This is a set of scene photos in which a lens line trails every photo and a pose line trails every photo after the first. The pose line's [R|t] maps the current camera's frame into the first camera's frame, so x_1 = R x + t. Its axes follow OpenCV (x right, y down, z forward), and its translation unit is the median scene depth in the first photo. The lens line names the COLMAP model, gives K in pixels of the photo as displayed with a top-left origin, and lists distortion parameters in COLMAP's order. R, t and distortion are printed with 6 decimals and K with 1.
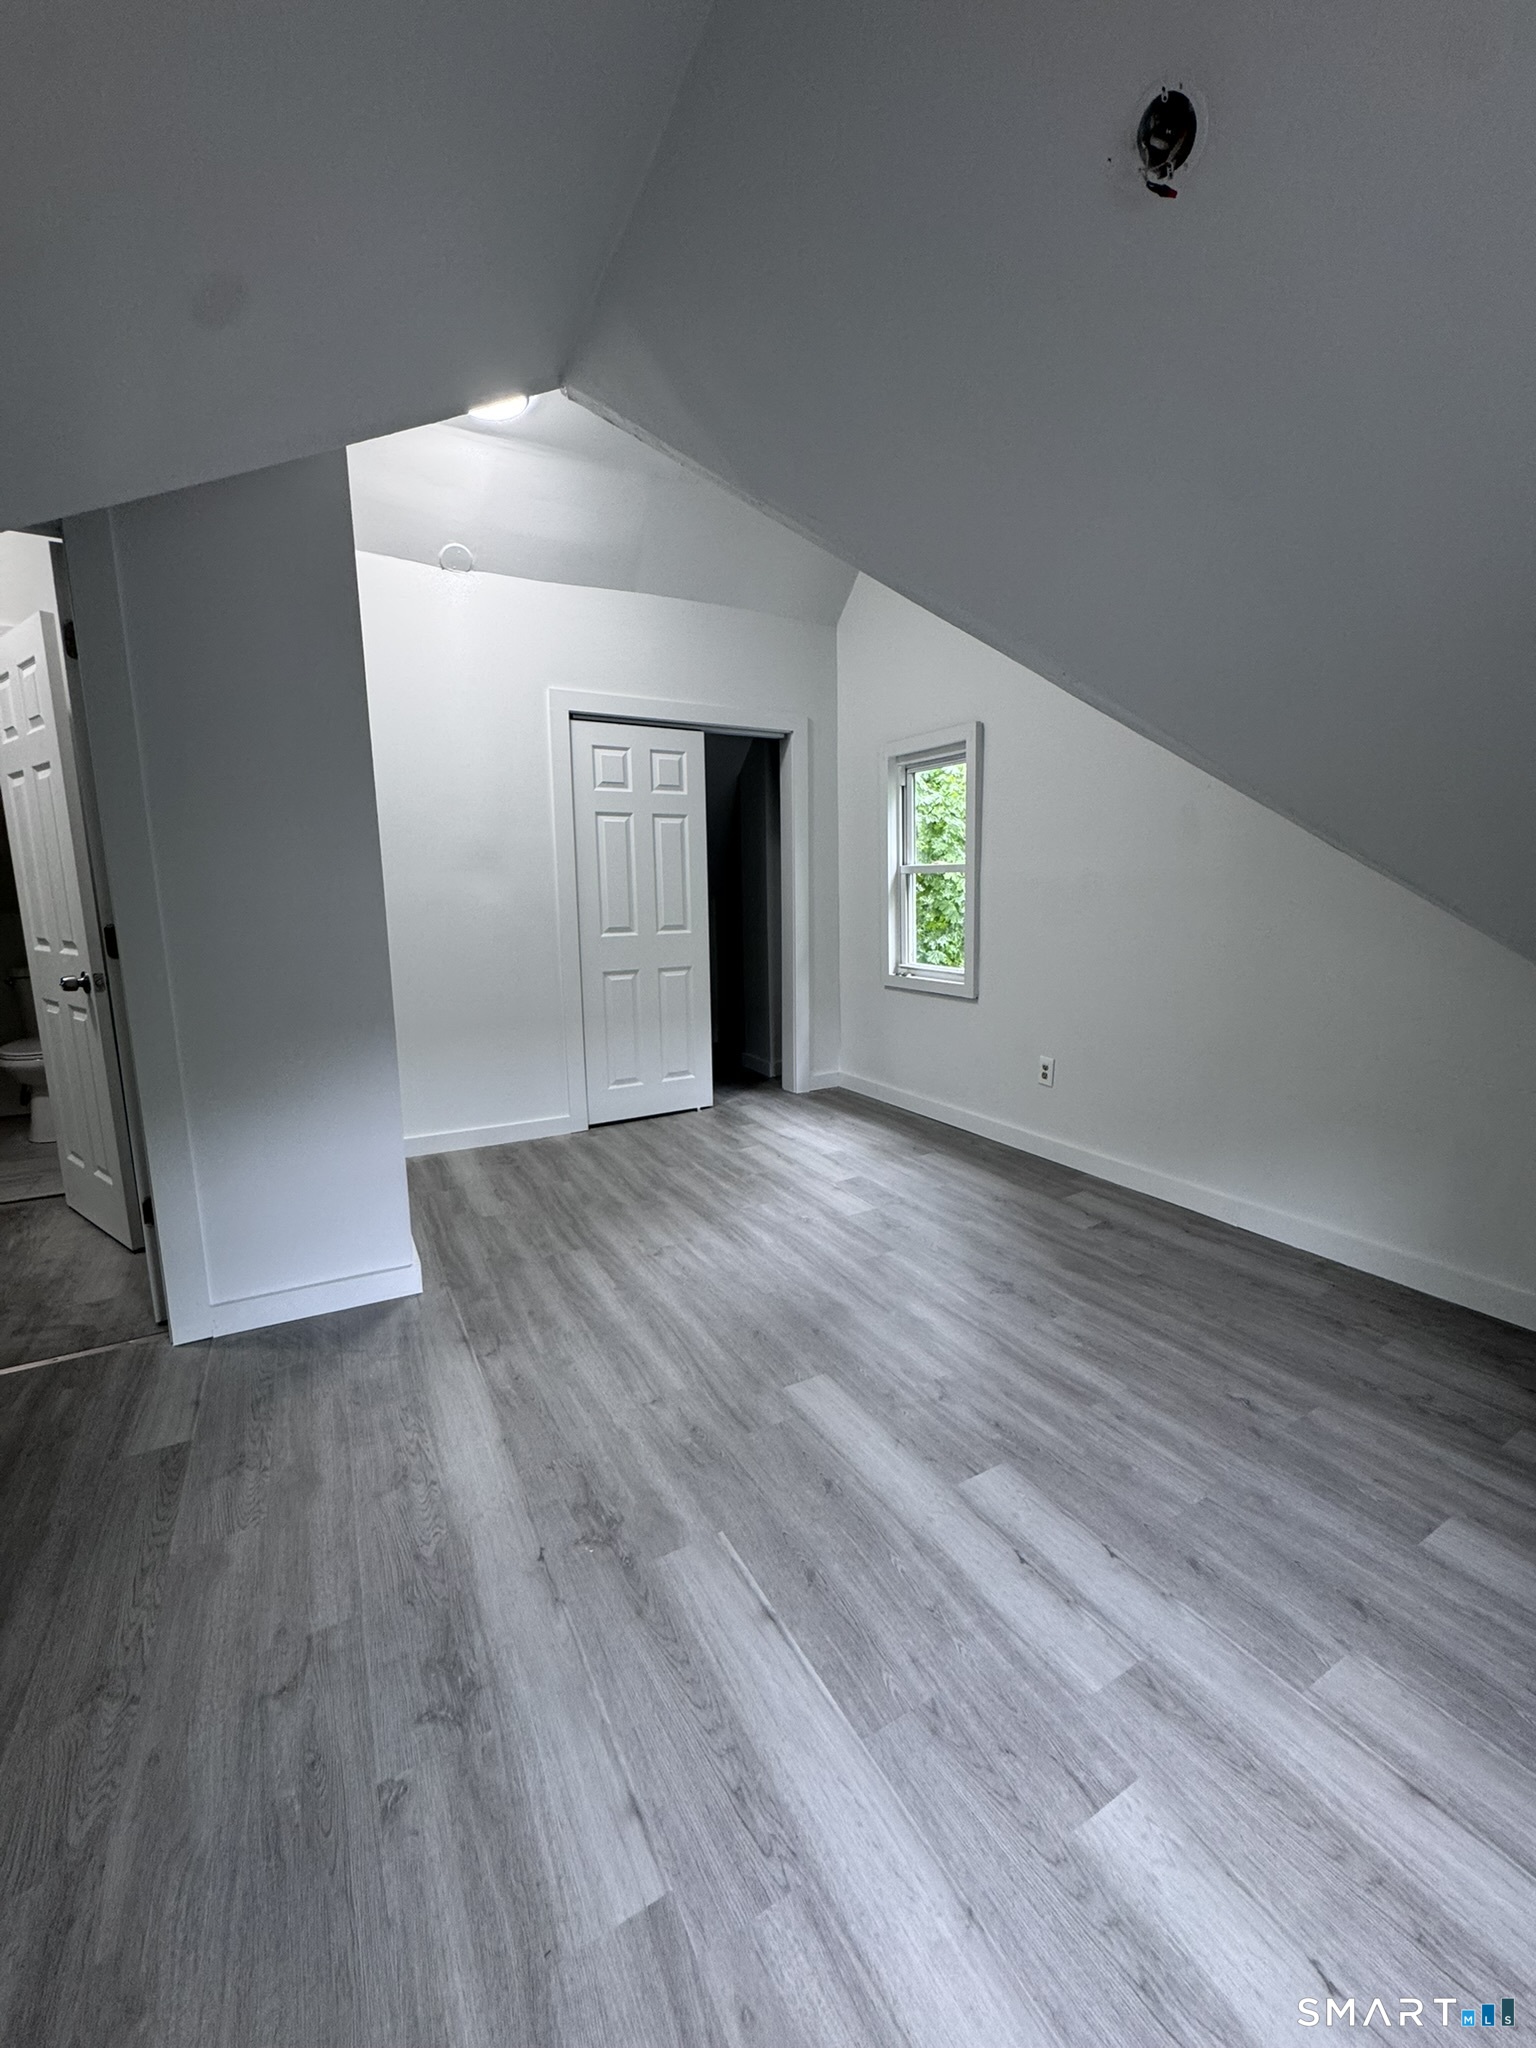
lens RADIAL K [[818.7, 0, 767.6], [0, 818.7, 1018.5], [0, 0, 1]] dist [-0.000431, -0.000057]
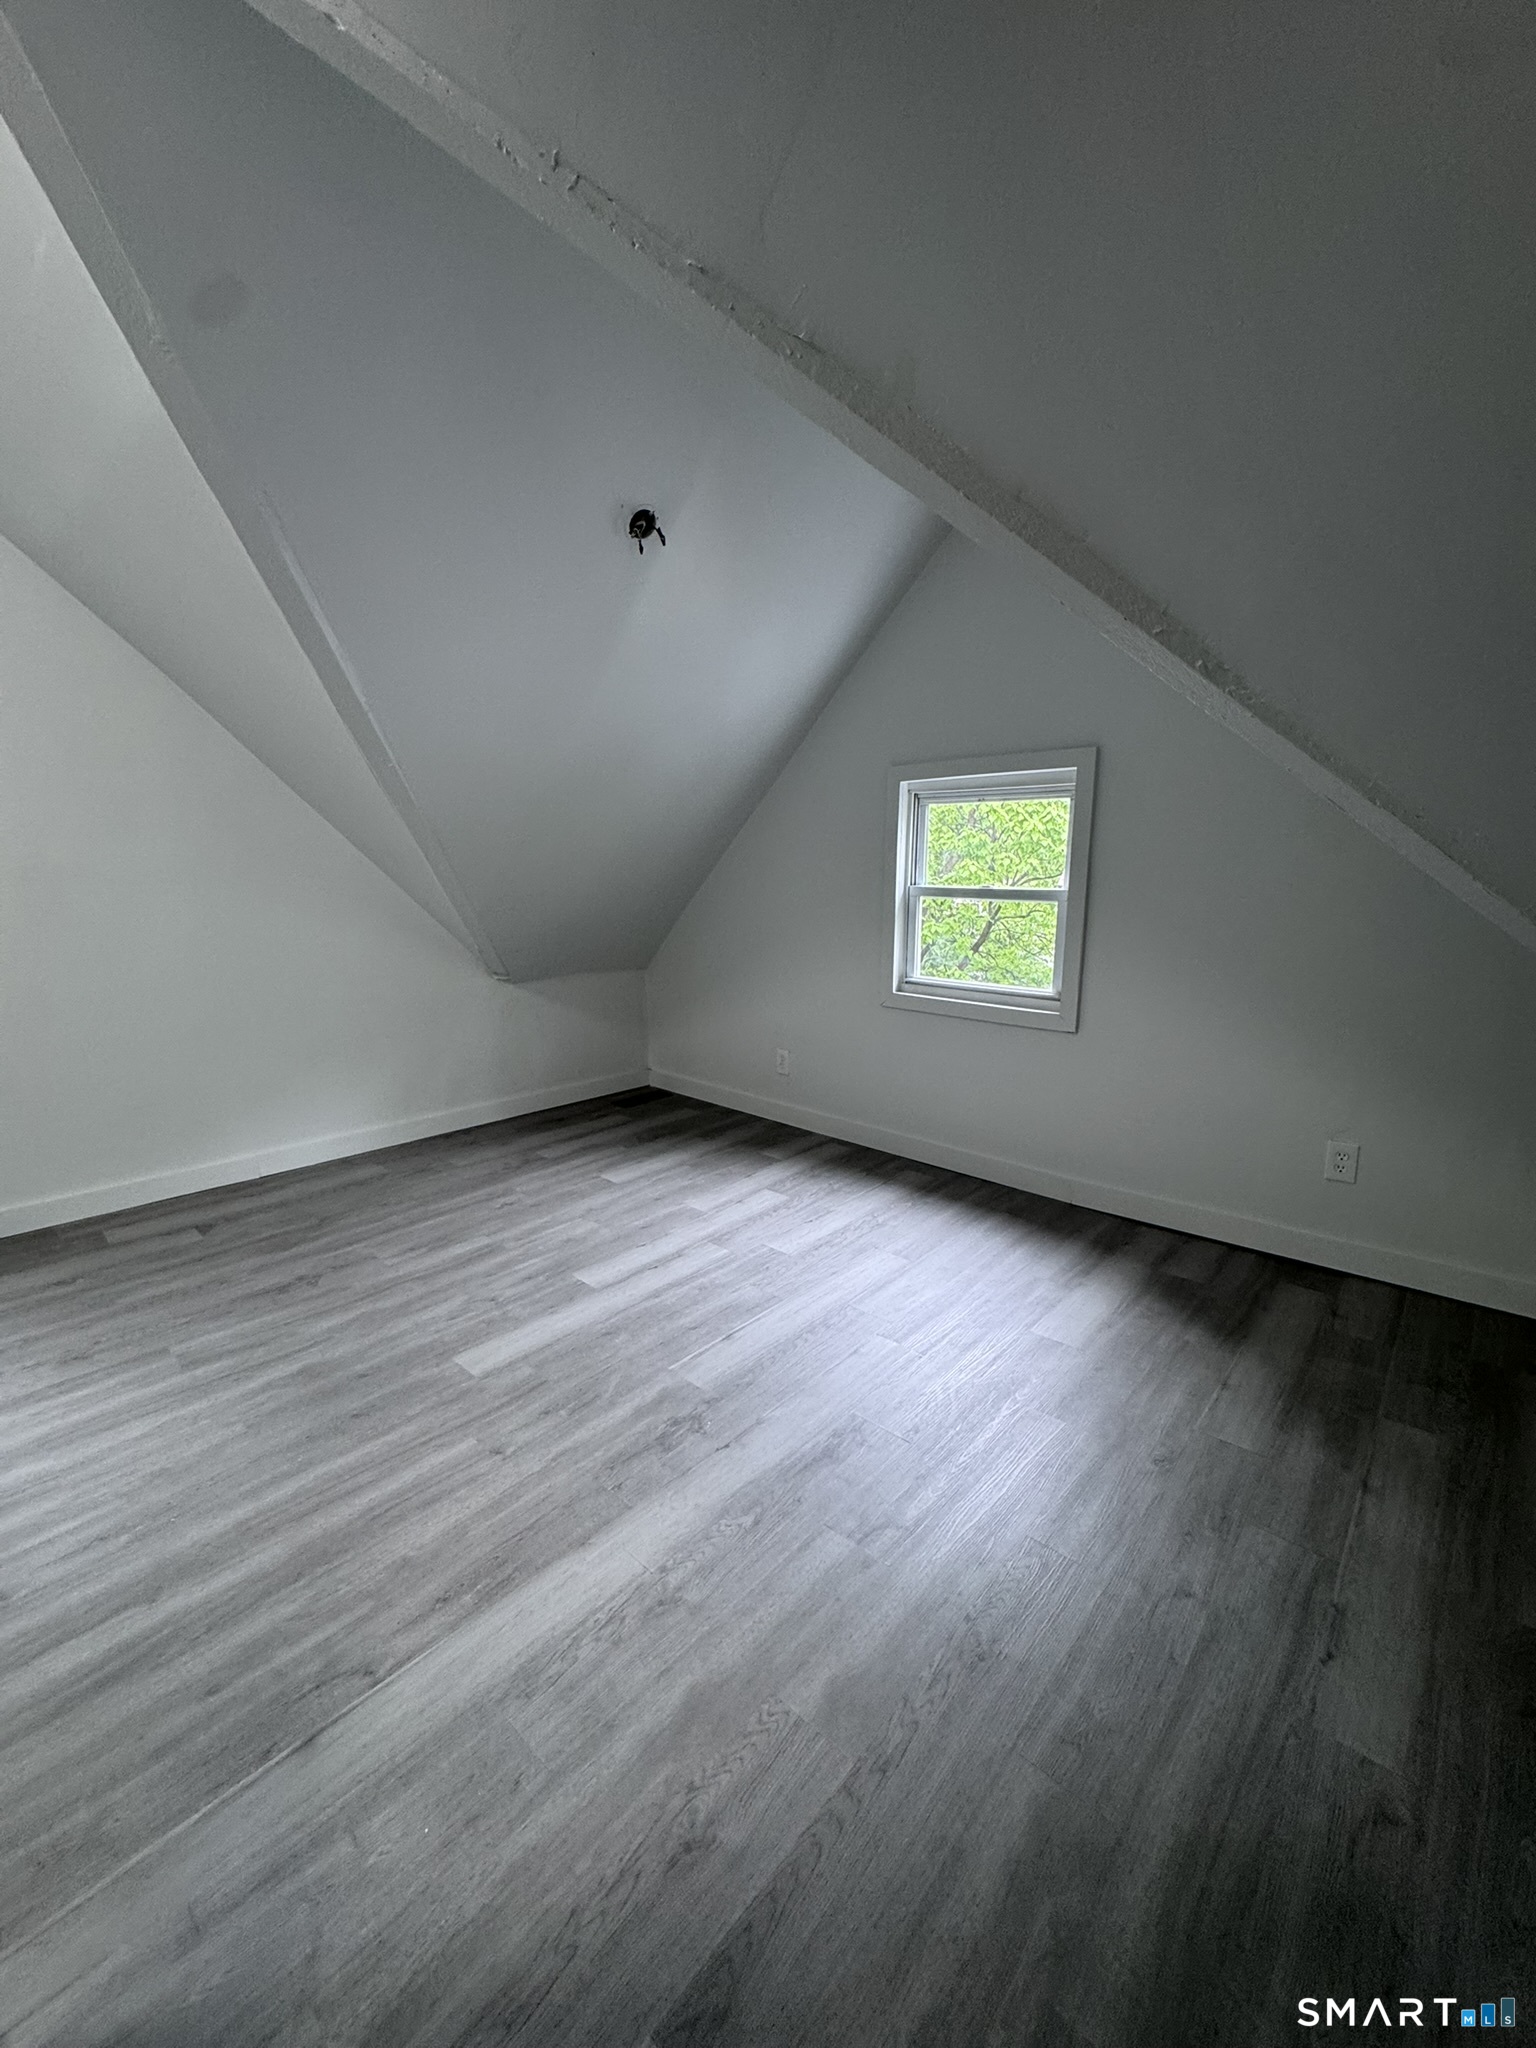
lens RADIAL K [[818.7, 0, 767.6], [0, 818.7, 1018.5], [0, 0, 1]] dist [-0.000431, -0.000057]
pose [[-0.321009, -0.151672, 0.934852, -1.017041], [0.144219, 0.967753, 0.206532, -0.141234], [-0.936031, 0.201122, -0.288784, 0.896908]]
